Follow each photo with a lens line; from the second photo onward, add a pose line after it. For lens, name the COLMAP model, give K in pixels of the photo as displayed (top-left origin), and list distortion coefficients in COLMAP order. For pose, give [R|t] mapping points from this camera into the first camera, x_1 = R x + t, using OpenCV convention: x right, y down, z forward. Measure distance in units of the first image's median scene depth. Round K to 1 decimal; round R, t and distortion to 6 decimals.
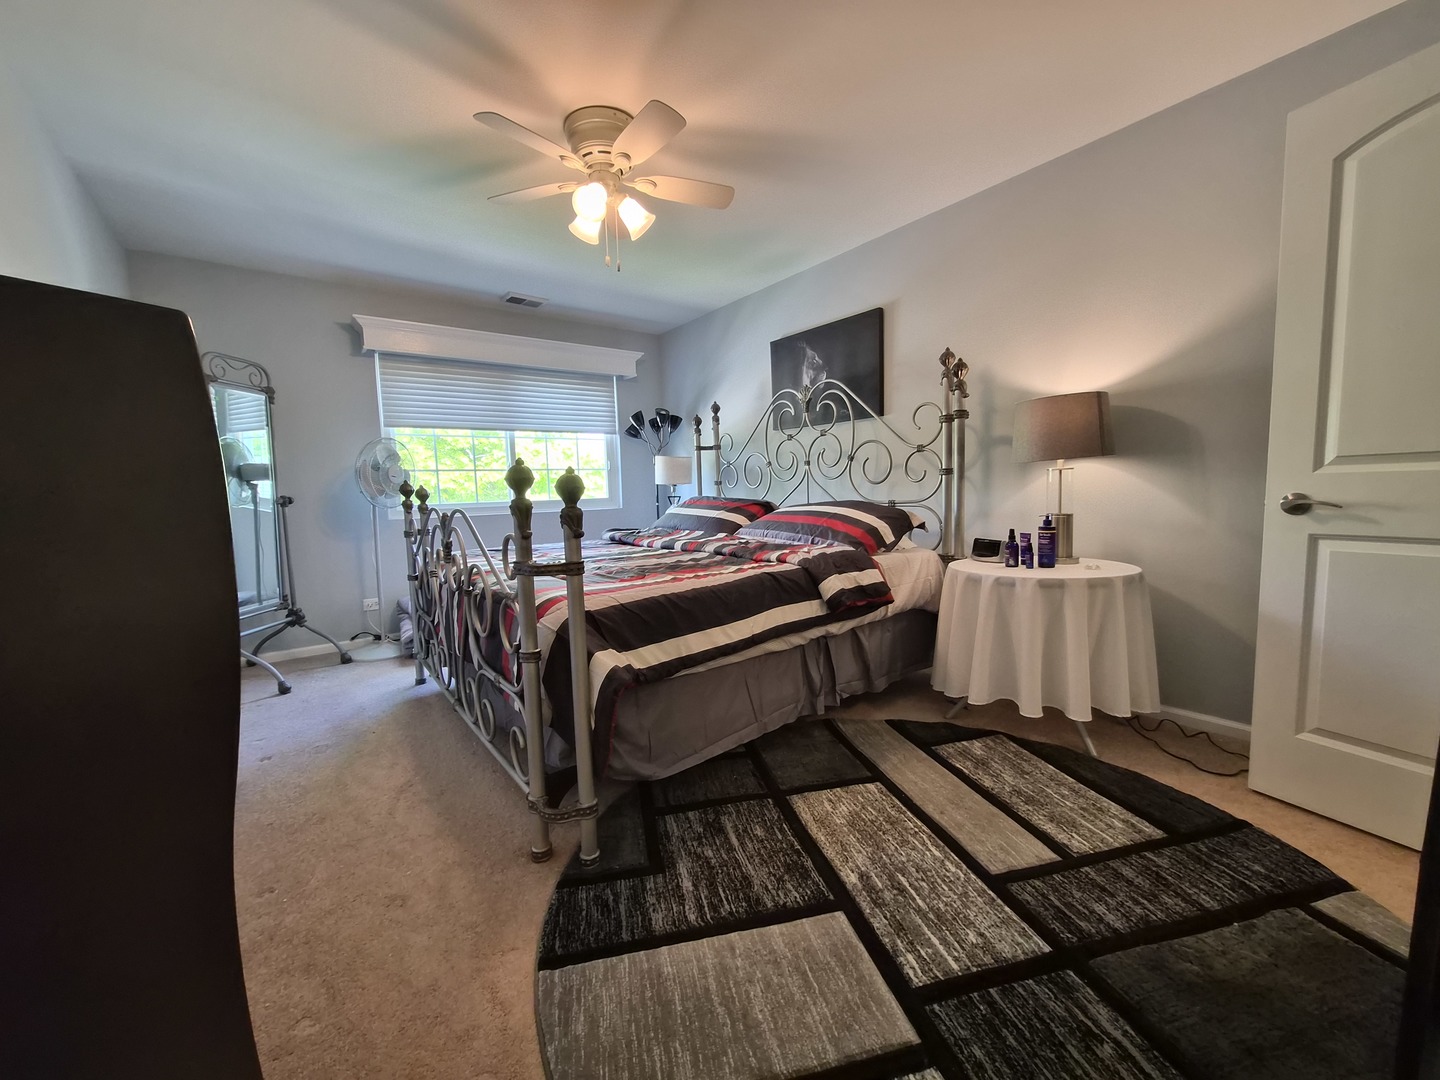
lens RADIAL K [[572.5, 0, 714.3], [0, 572.5, 543.1], [0, 0, 1]] dist [-0.003293, 0.000233]
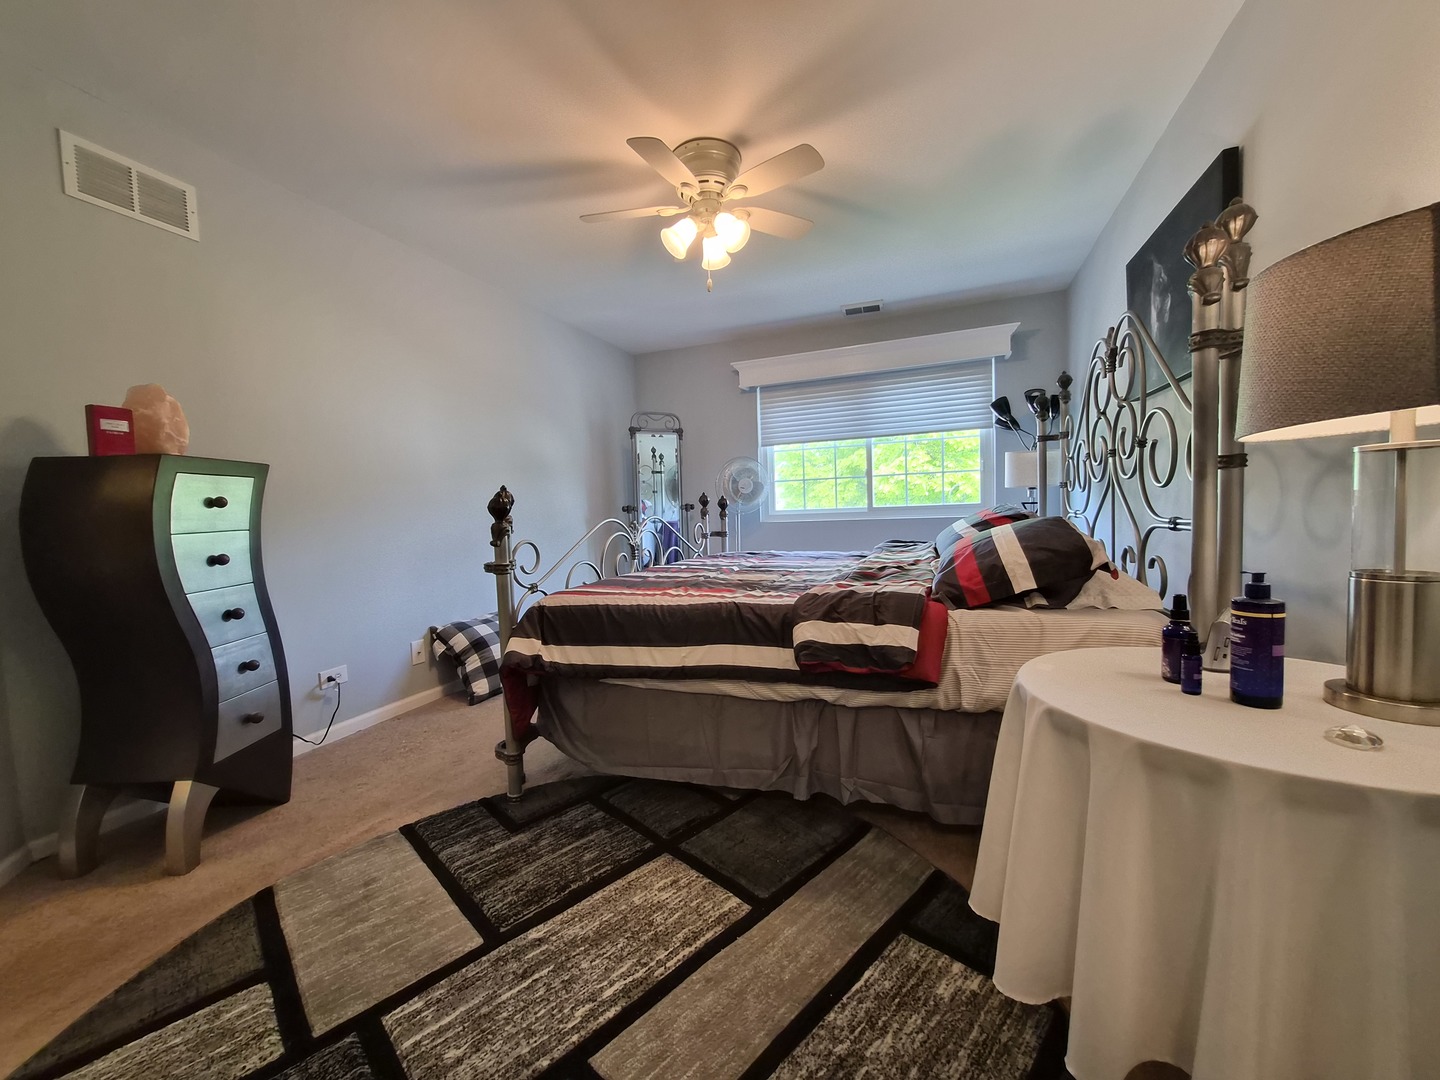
lens RADIAL K [[572.5, 0, 722.9], [0, 572.5, 542.5], [0, 0, 1]] dist [-0.003293, 0.000233]
pose [[0.516606, 0.062592, -0.853932, 0.861915], [-0.060061, 0.997517, 0.036782, -0.072940], [0.854114, 0.032286, 0.519083, 0.571952]]
